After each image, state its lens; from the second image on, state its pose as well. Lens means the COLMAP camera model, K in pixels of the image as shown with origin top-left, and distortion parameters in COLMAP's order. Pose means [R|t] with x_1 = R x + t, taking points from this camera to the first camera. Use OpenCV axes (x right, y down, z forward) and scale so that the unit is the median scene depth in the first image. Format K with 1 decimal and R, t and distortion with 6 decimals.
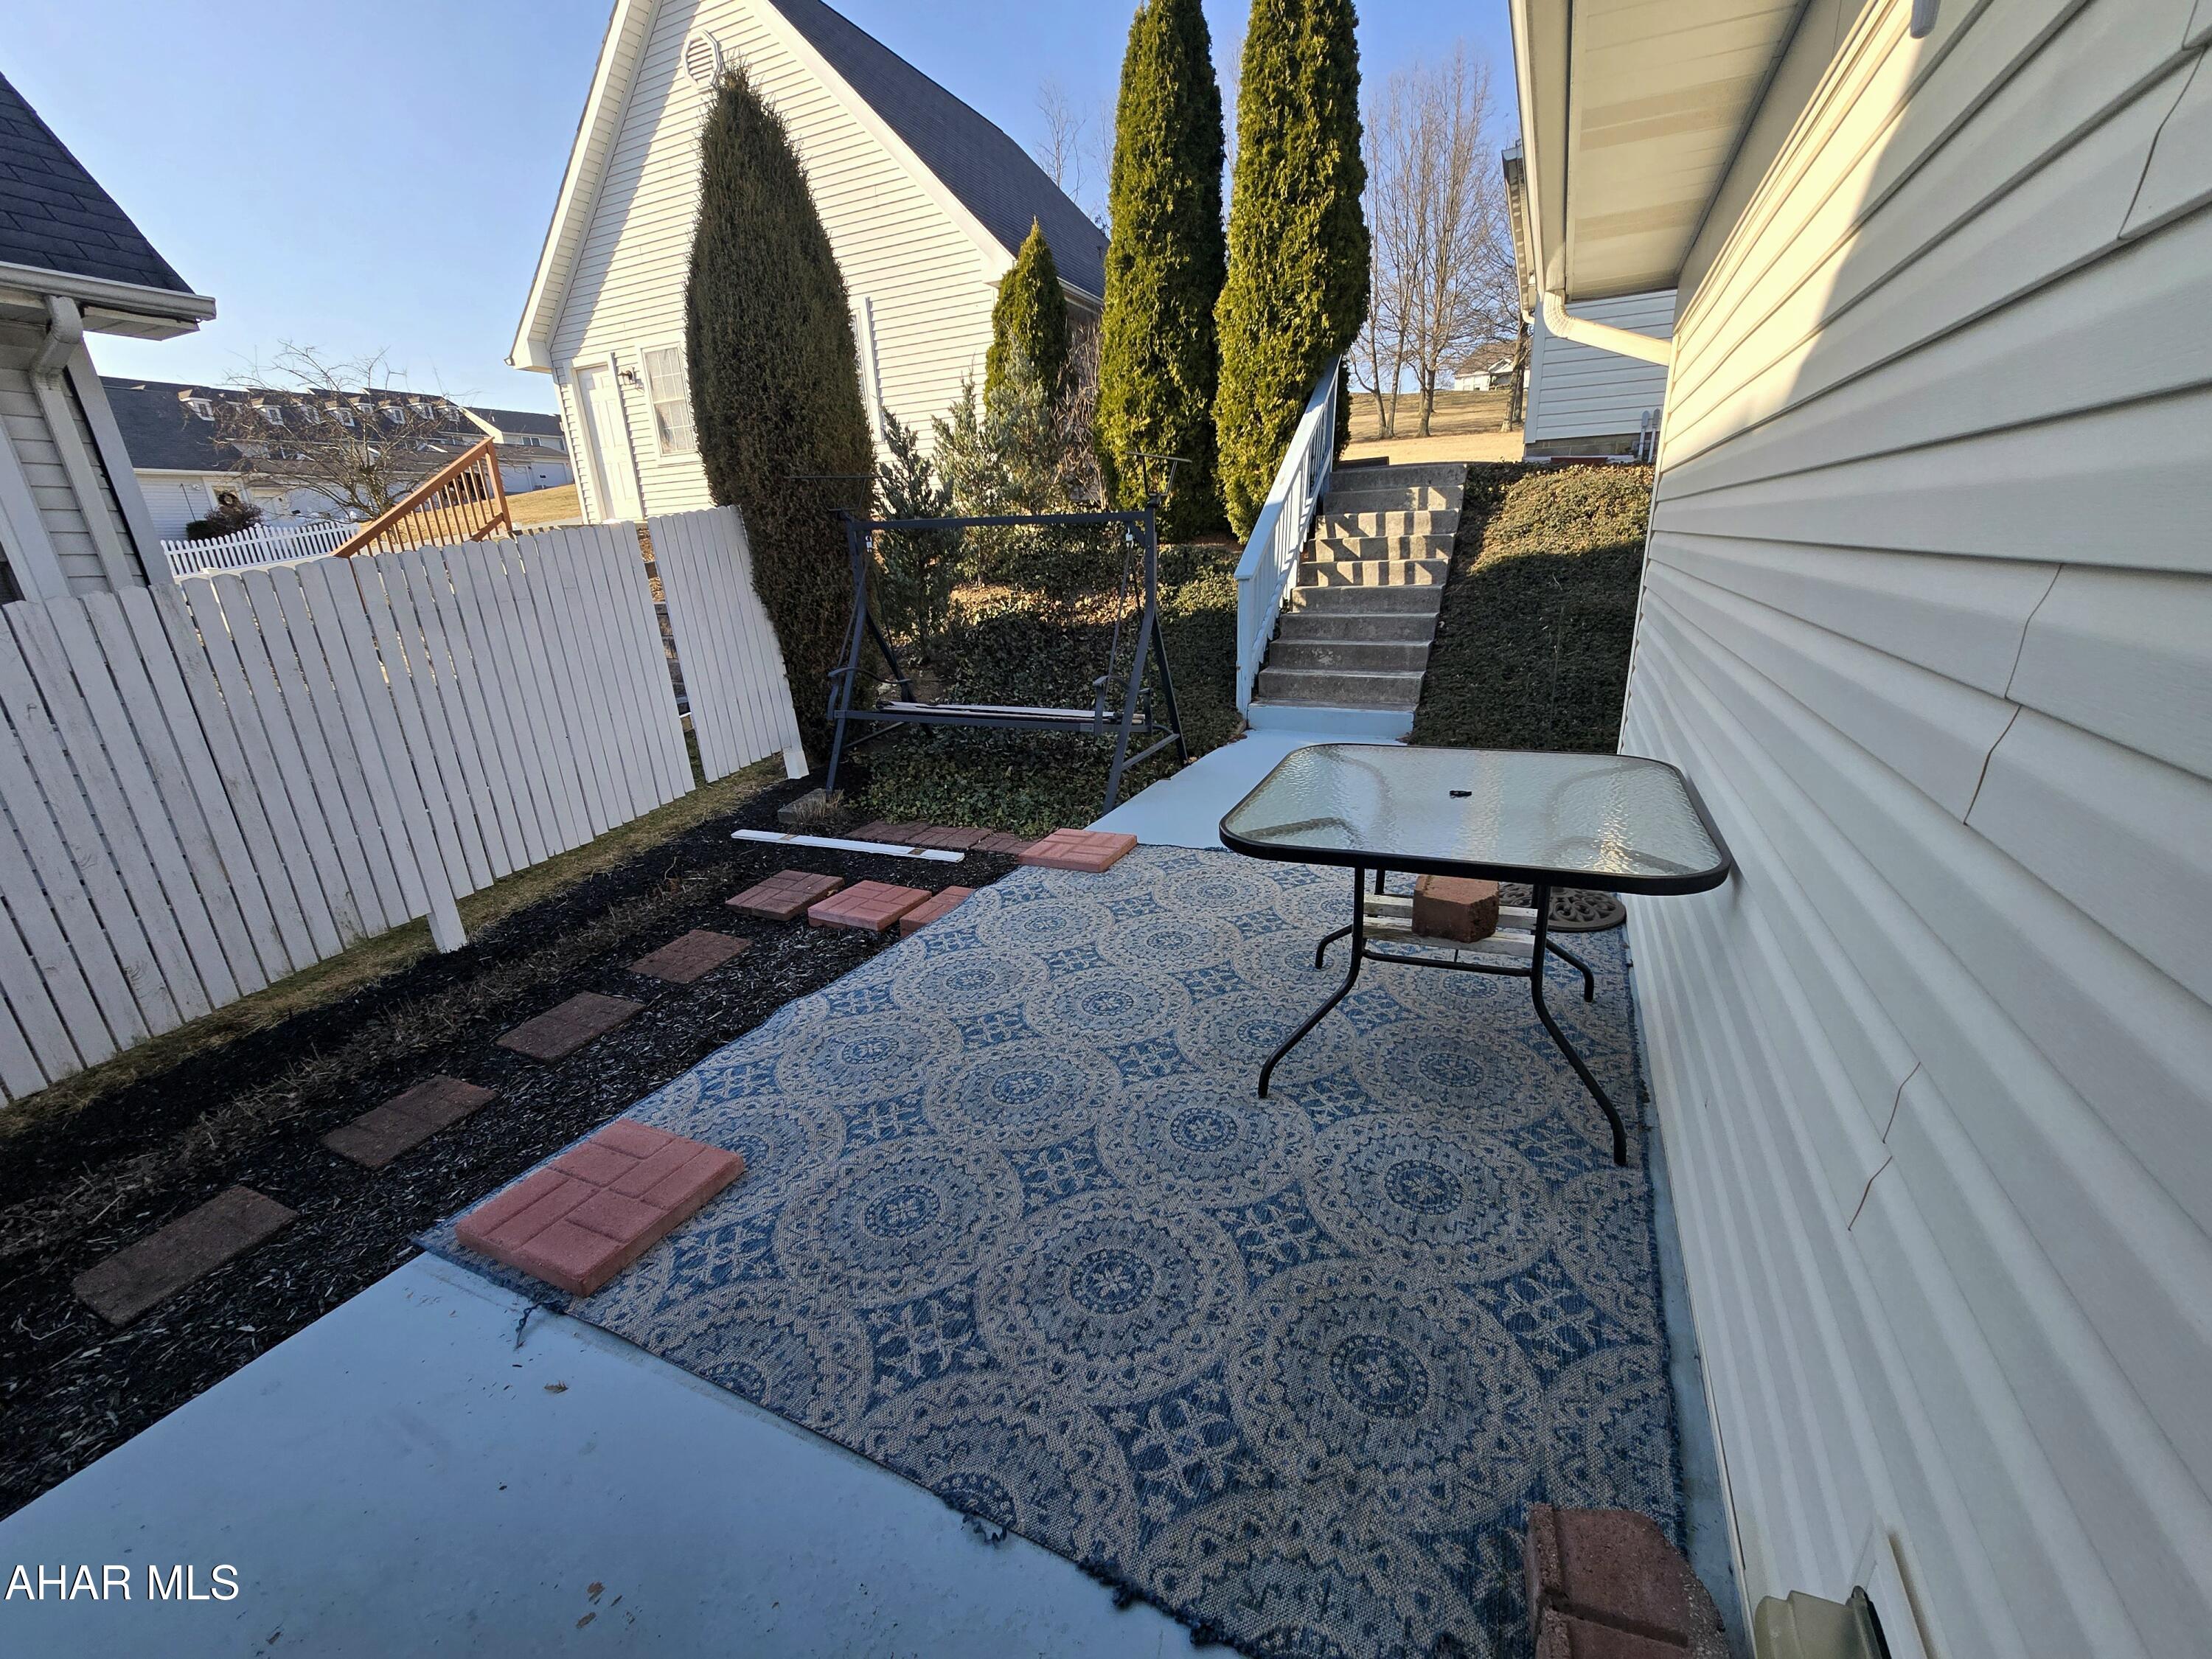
lens RADIAL K [[906.1, 0, 1105.4], [0, 906.1, 838.1], [0, 0, 1]] dist [-0.003025, 0.000132]
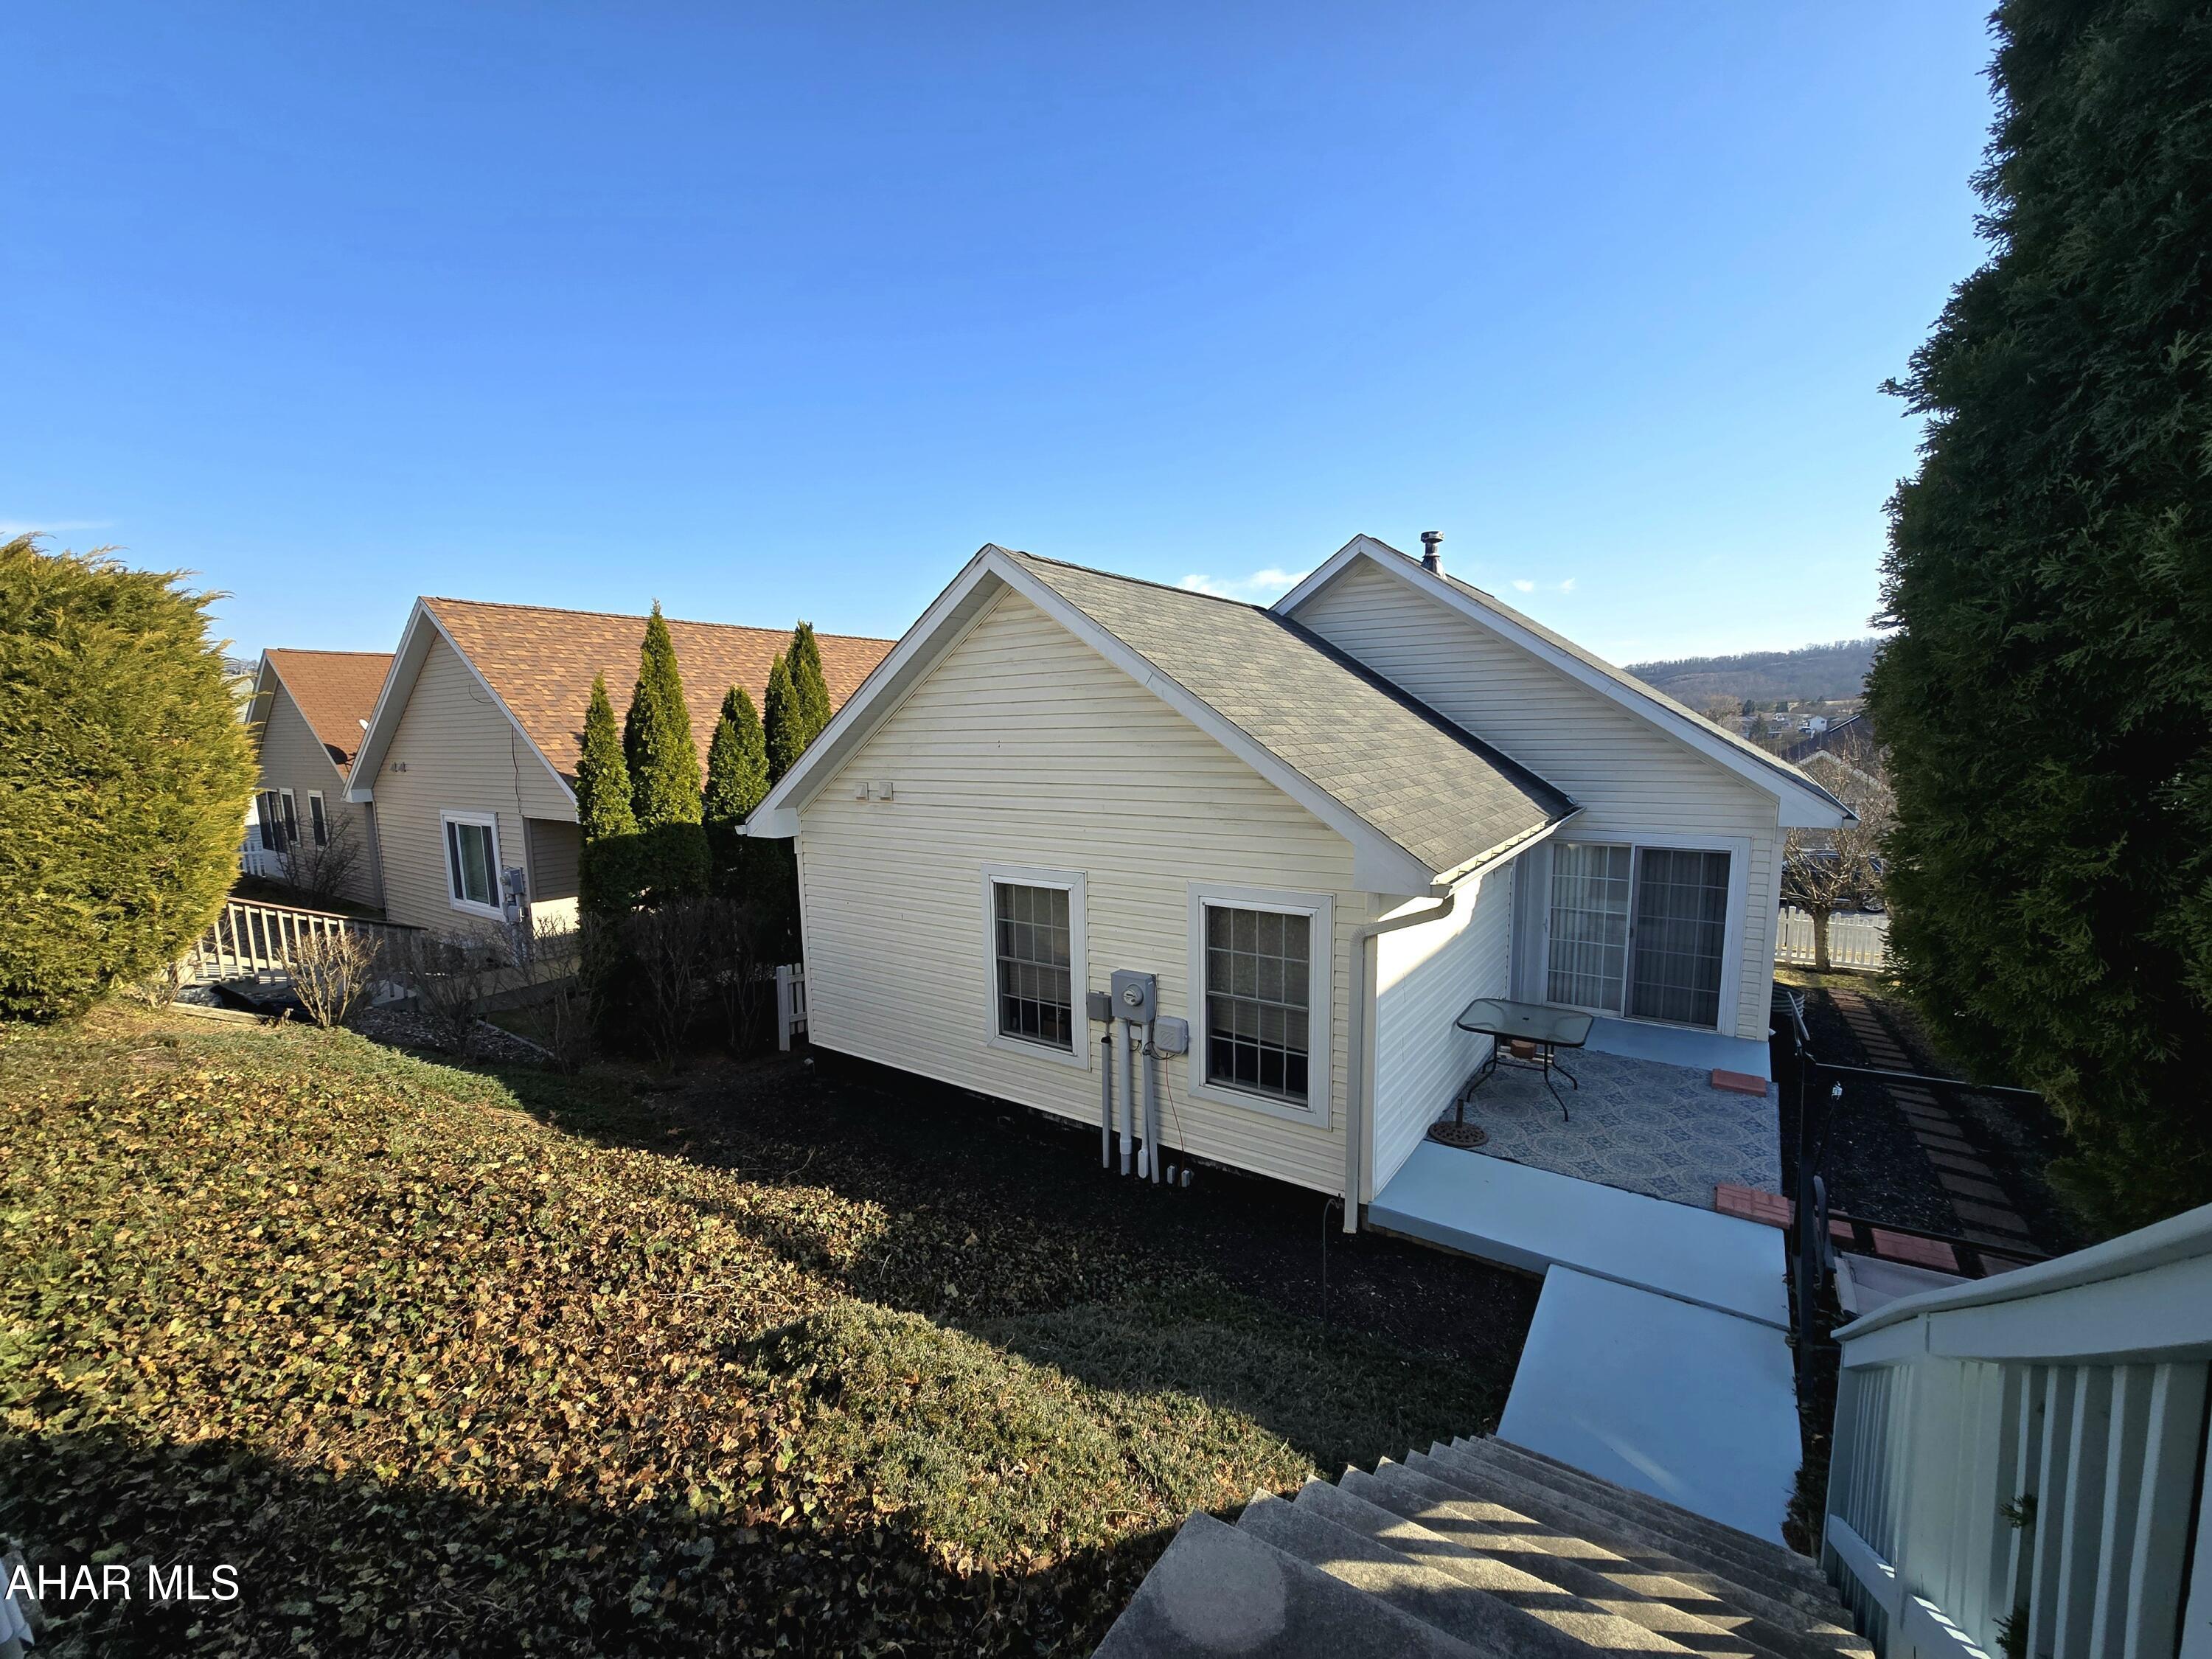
lens RADIAL K [[906.1, 0, 1127.8], [0, 906.1, 835.1], [0, 0, 1]] dist [-0.003025, 0.000132]
pose [[-0.987536, 0.031996, 0.154107, 0.971116], [0.092718, 0.909459, 0.405325, -1.628477], [-0.127185, 0.414561, -0.901090, 2.928401]]
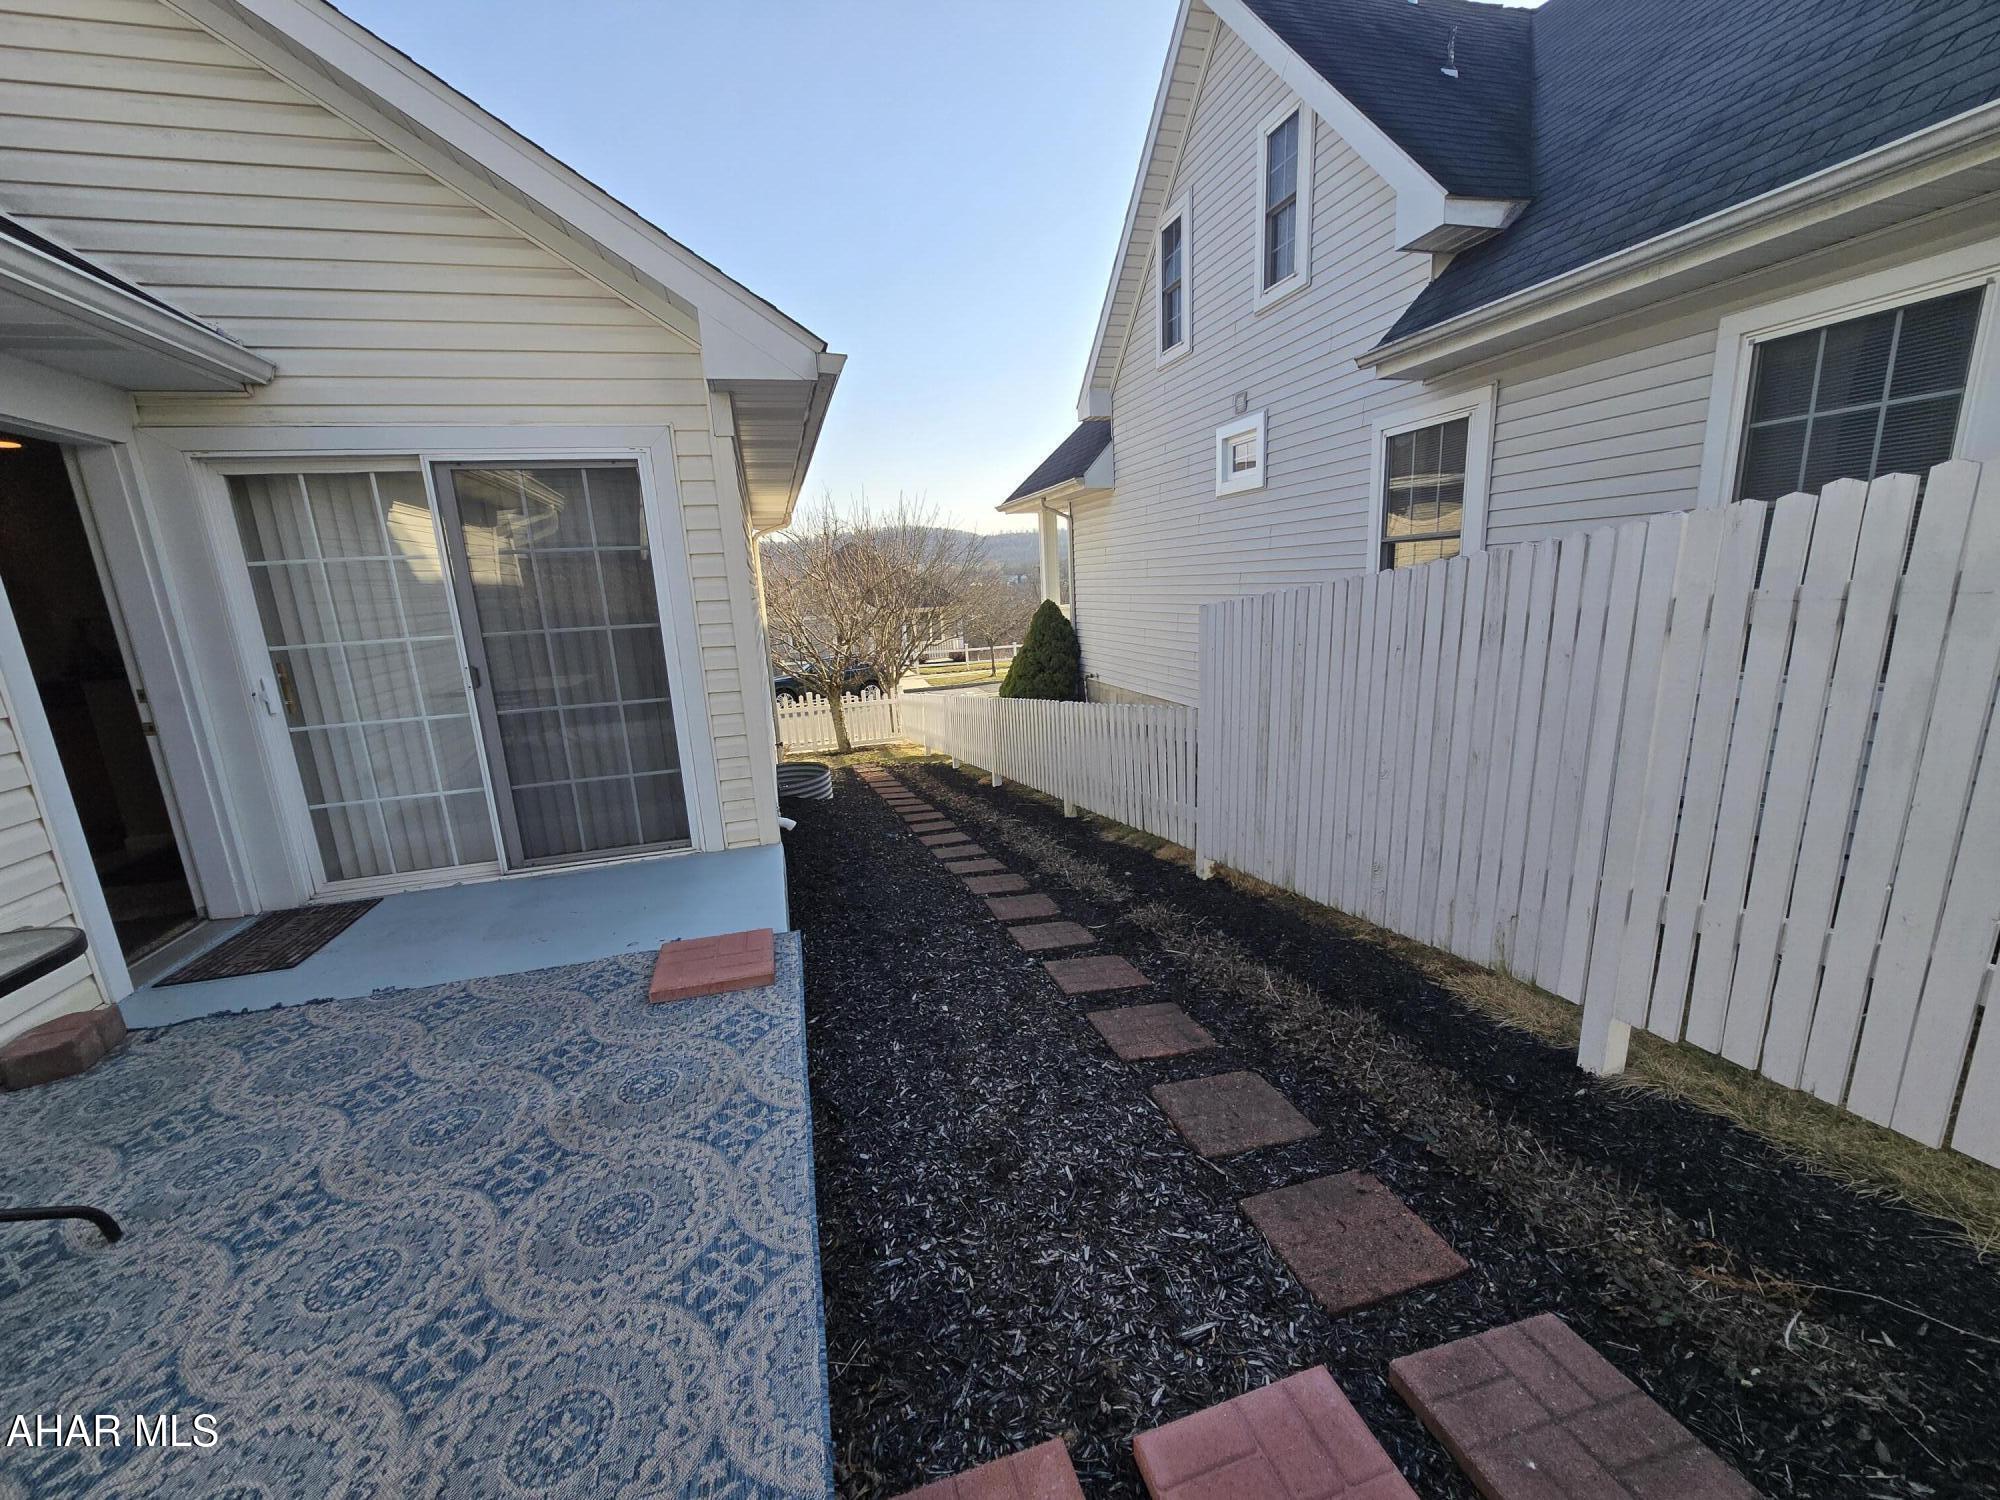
lens RADIAL K [[819.3, 0, 1003.5], [0, 819.3, 786.4], [0, 0, 1]] dist [-0.003025, 0.000132]
pose [[-0.748233, 0.235065, -0.620397, -0.059605], [-0.123769, 0.869251, 0.478627, -0.422560], [0.651789, 0.434911, -0.621308, 1.353800]]
